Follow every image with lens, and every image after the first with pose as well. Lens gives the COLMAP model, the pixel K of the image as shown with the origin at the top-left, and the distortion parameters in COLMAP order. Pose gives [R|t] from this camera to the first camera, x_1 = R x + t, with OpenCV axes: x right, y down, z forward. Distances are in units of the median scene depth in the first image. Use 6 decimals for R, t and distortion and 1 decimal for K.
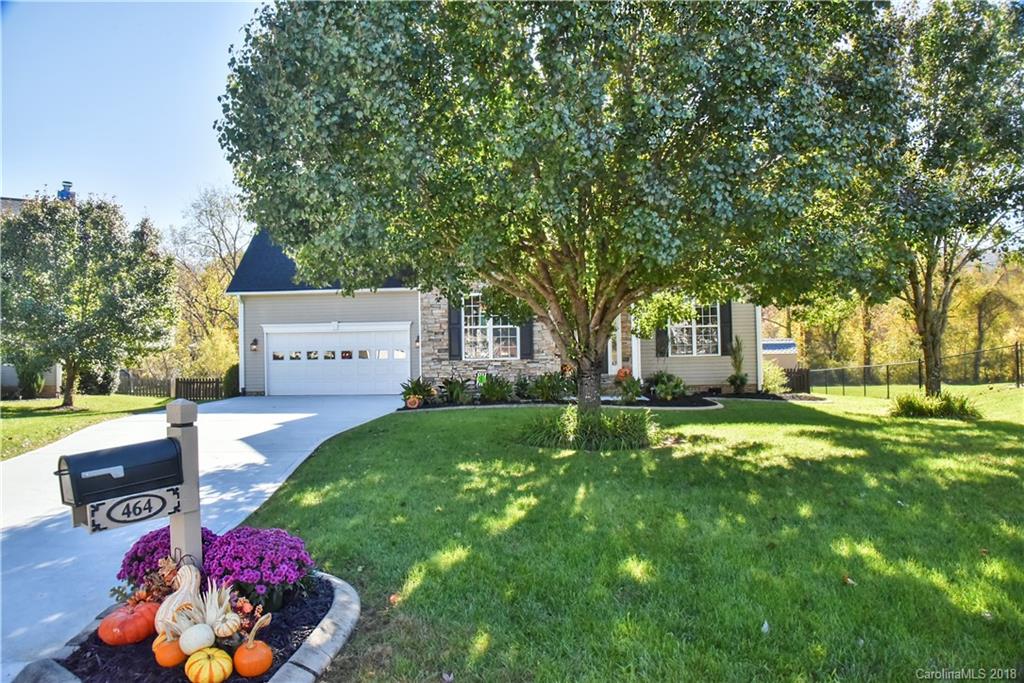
lens RADIAL K [[764.3, 0, 512.0], [0, 764.3, 341.5], [0, 0, 1]] dist [0.001429, 0.000199]
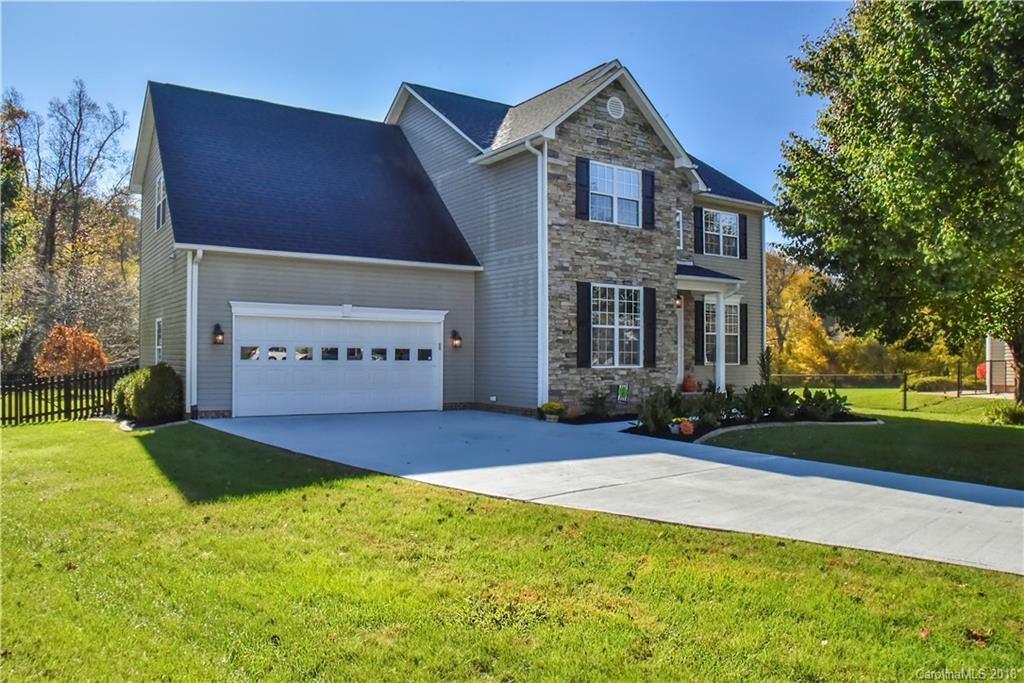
lens RADIAL K [[764.3, 0, 512.0], [0, 764.3, 341.5], [0, 0, 1]] dist [0.001429, 0.000199]
pose [[0.801614, 0.029690, 0.597104, -0.597144], [-0.042838, 0.999051, 0.007834, -0.005289], [-0.596305, -0.031859, 0.802126, 0.418342]]
